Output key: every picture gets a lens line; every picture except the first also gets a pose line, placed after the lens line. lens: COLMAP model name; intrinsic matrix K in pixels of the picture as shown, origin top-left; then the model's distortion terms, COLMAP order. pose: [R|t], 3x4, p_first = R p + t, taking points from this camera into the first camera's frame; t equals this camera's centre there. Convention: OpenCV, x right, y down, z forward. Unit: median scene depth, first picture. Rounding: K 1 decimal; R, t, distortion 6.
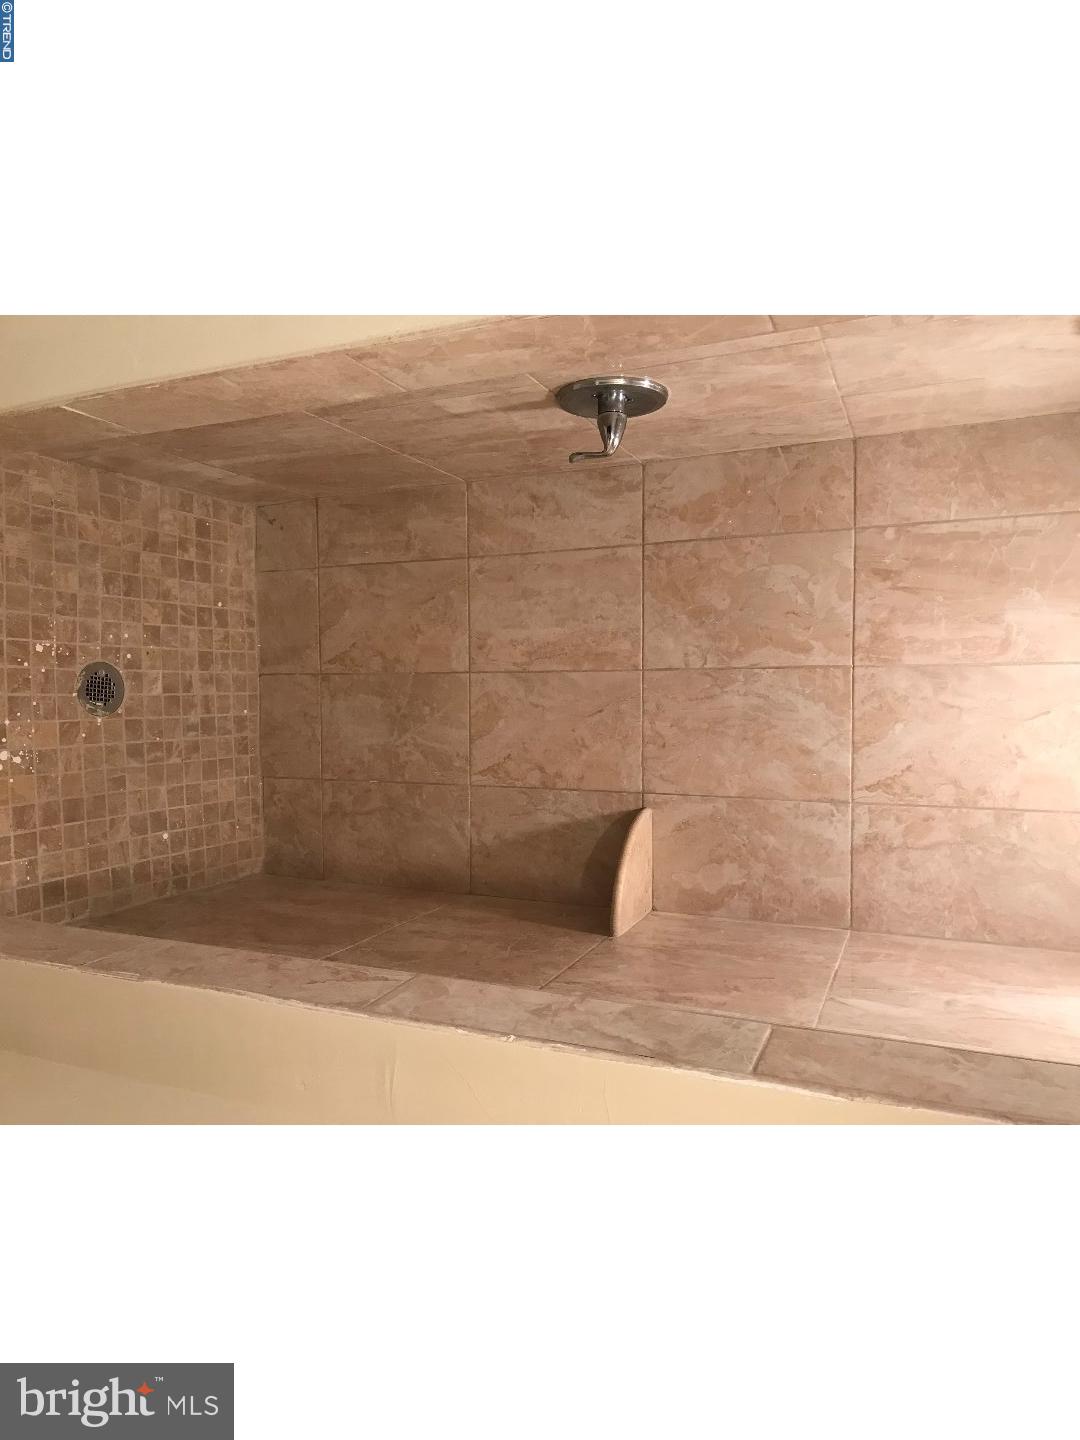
lens RADIAL K [[880.2, 0, 544.2], [0, 880.2, 719.2], [0, 0, 1]] dist [0.026529, -0.026146]
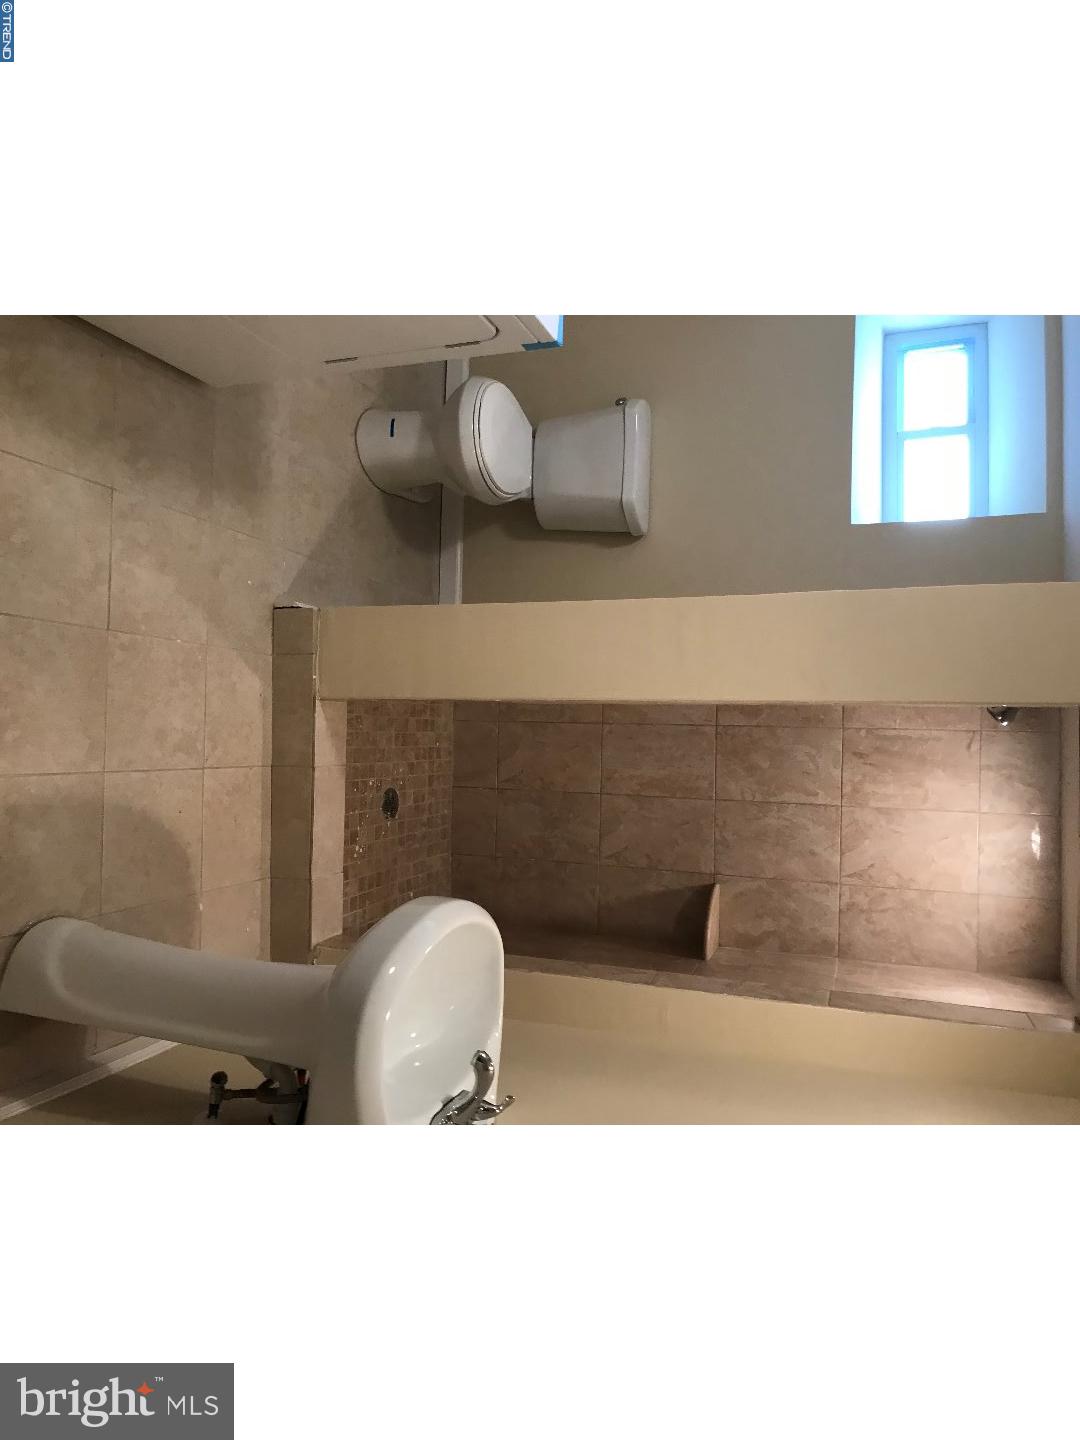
lens RADIAL K [[880.2, 0, 536.9], [0, 880.2, 715.4], [0, 0, 1]] dist [0.026529, -0.026146]
pose [[0.997683, 0.028688, 0.061689, -0.342663], [-0.025641, 0.998439, -0.049625, -0.127623], [-0.063017, 0.047928, 0.996861, -0.672426]]
